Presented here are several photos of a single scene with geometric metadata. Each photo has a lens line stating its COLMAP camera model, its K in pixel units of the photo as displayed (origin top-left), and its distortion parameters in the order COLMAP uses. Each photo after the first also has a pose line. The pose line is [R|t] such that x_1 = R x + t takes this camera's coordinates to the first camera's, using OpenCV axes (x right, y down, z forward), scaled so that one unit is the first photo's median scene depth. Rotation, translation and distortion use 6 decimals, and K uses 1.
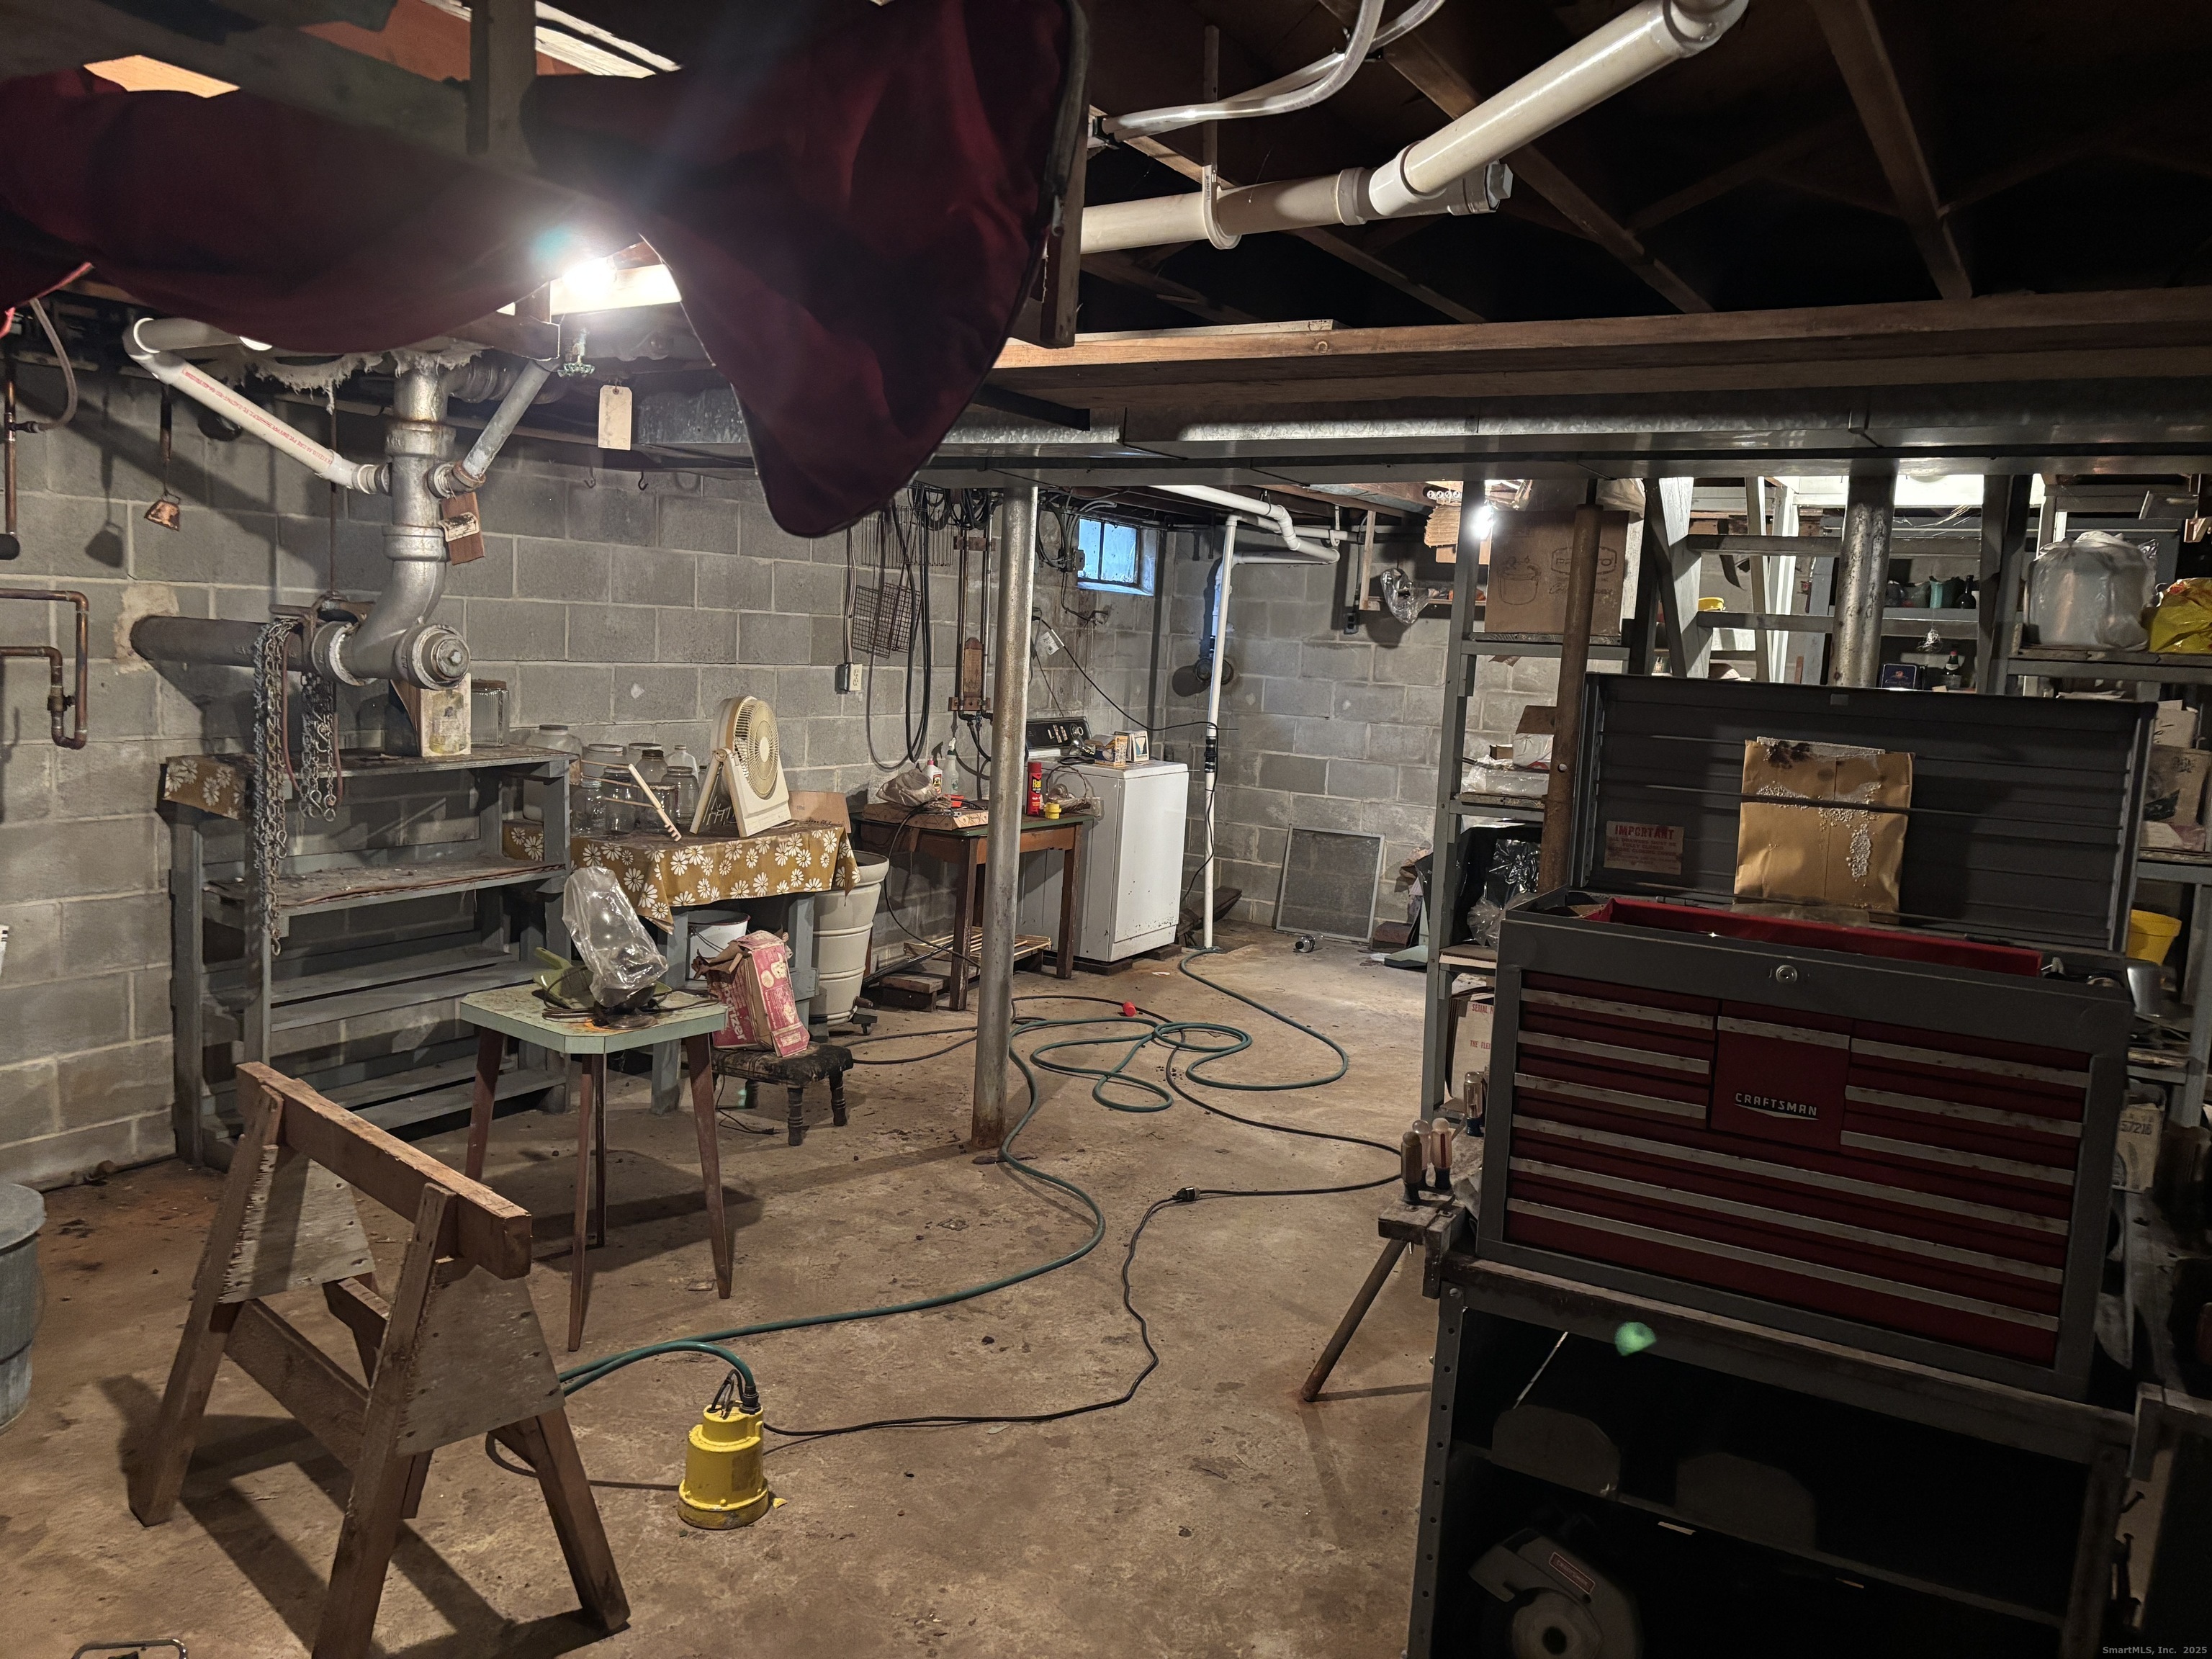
lens RADIAL K [[1683.6, 0, 1100.7], [0, 1683.6, 840.0], [0, 0, 1]] dist [0.086766, -0.098274]
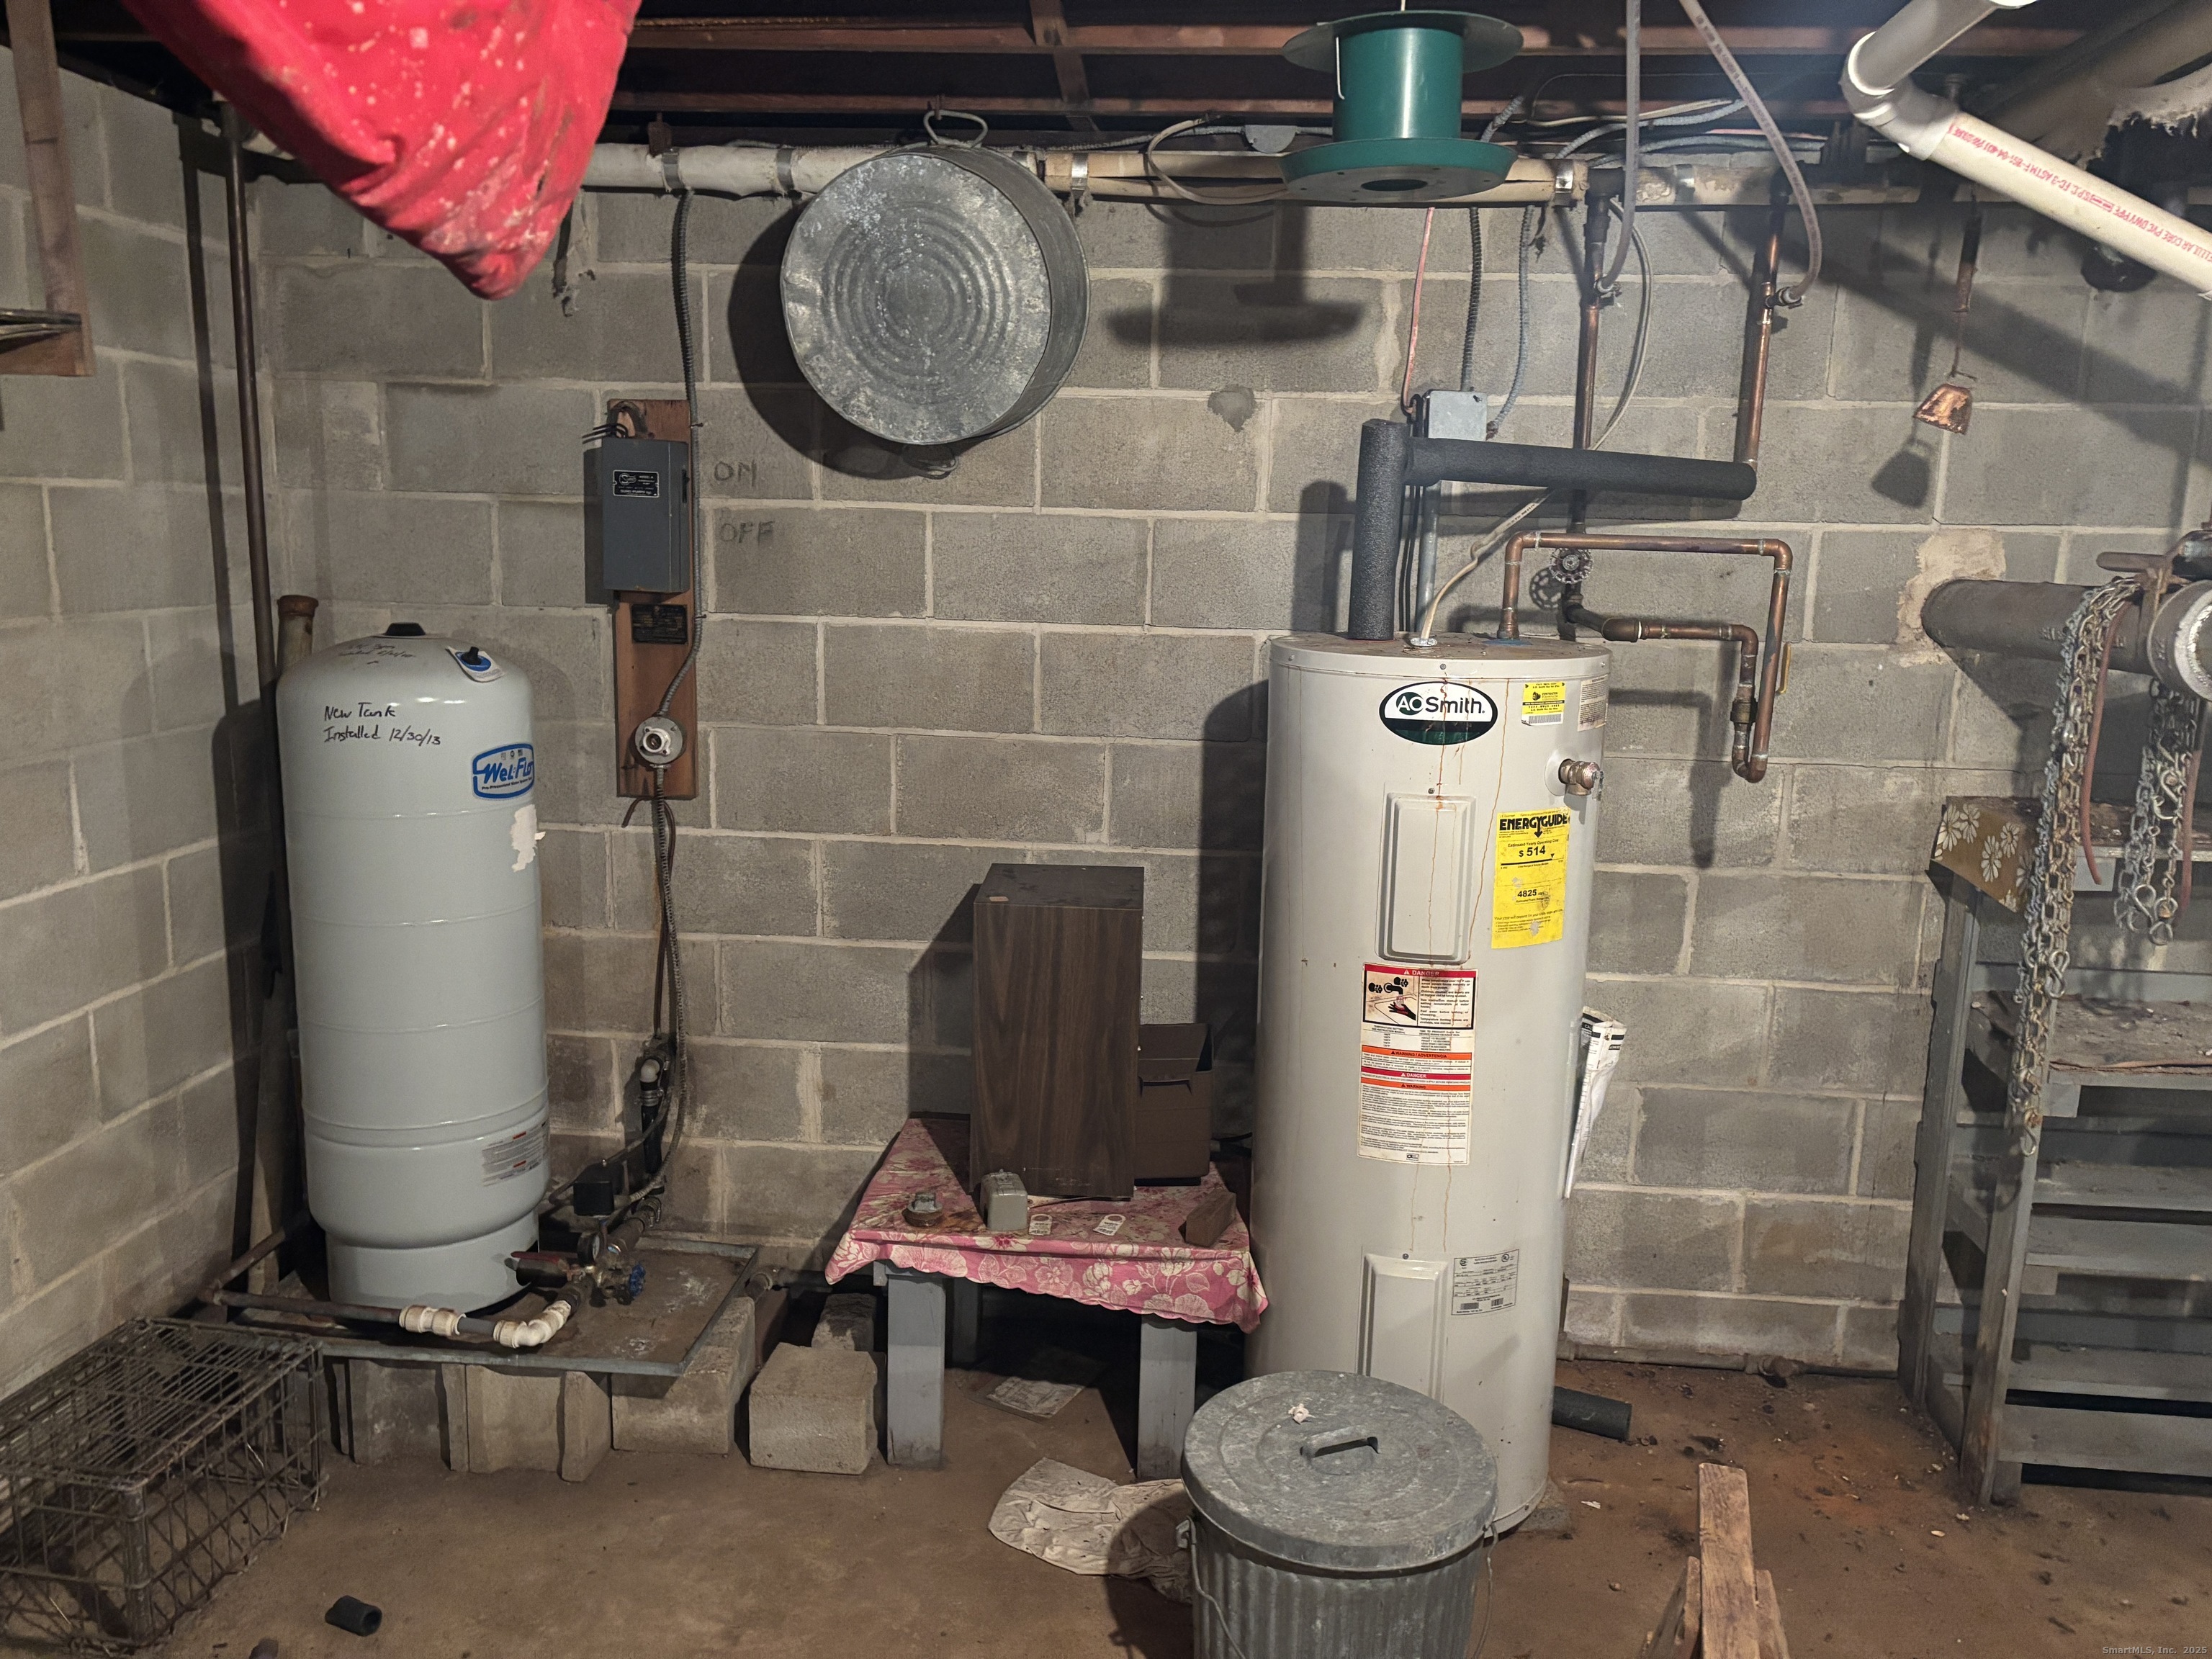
lens RADIAL K [[1683.6, 0, 1100.7], [0, 1683.6, 840.0], [0, 0, 1]] dist [0.086766, -0.098274]
pose [[0.453283, 0.122340, -0.882931, -0.114304], [-0.112638, 0.990458, 0.079412, -0.047461], [0.884221, 0.063456, 0.462738, 0.414727]]
